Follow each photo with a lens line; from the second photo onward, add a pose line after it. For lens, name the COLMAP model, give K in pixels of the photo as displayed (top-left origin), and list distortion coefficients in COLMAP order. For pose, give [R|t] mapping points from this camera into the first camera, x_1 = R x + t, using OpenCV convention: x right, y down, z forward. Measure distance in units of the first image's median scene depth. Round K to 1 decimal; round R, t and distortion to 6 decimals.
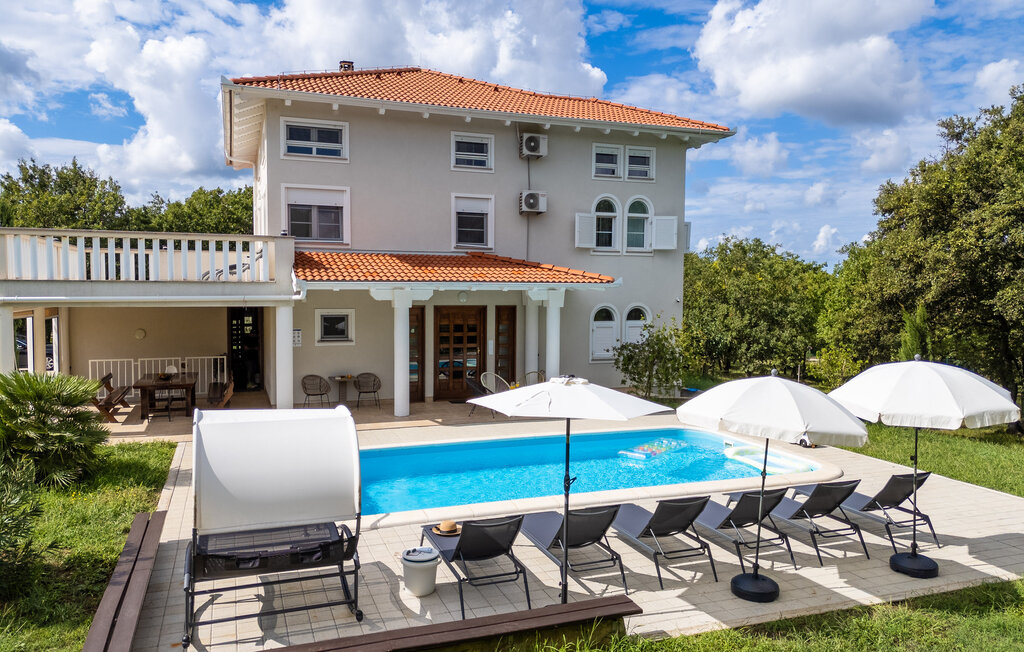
lens RADIAL K [[750.0, 0, 512.0], [0, 750.0, 326.0], [0, 0, 1]] dist [0.041531, -0.001524]
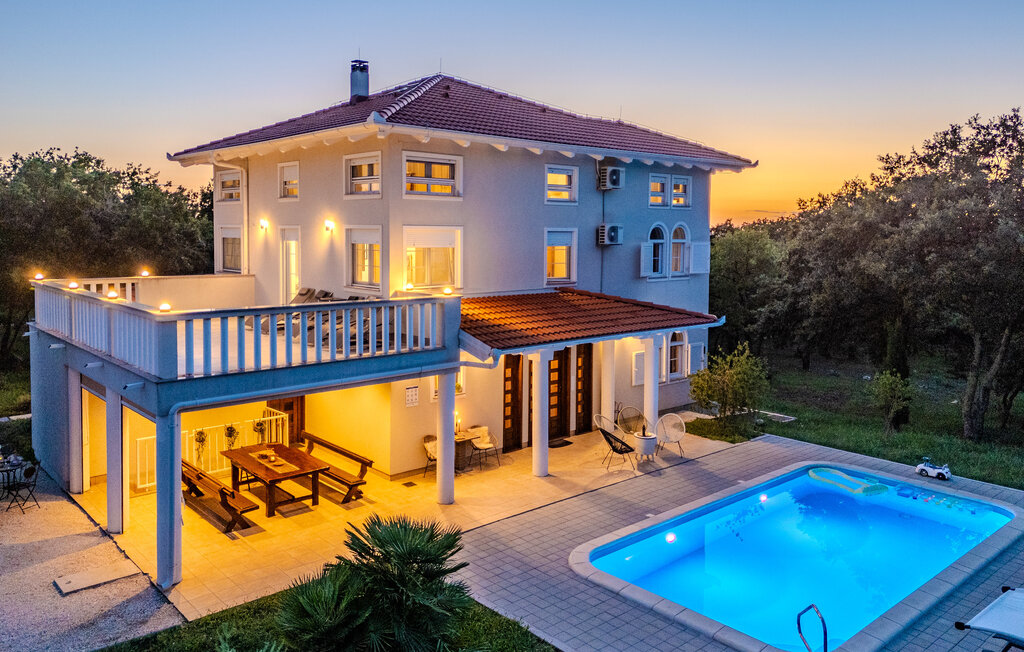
lens RADIAL K [[767.8, 0, 515.8], [0, 767.8, 269.8], [0, 0, 1]] dist [0.042442, -0.004993]
pose [[0.931137, -0.020041, 0.364119, -0.464123], [0.020316, 0.999789, 0.003074, -0.124794], [-0.364103, 0.004535, 0.931347, 0.101502]]
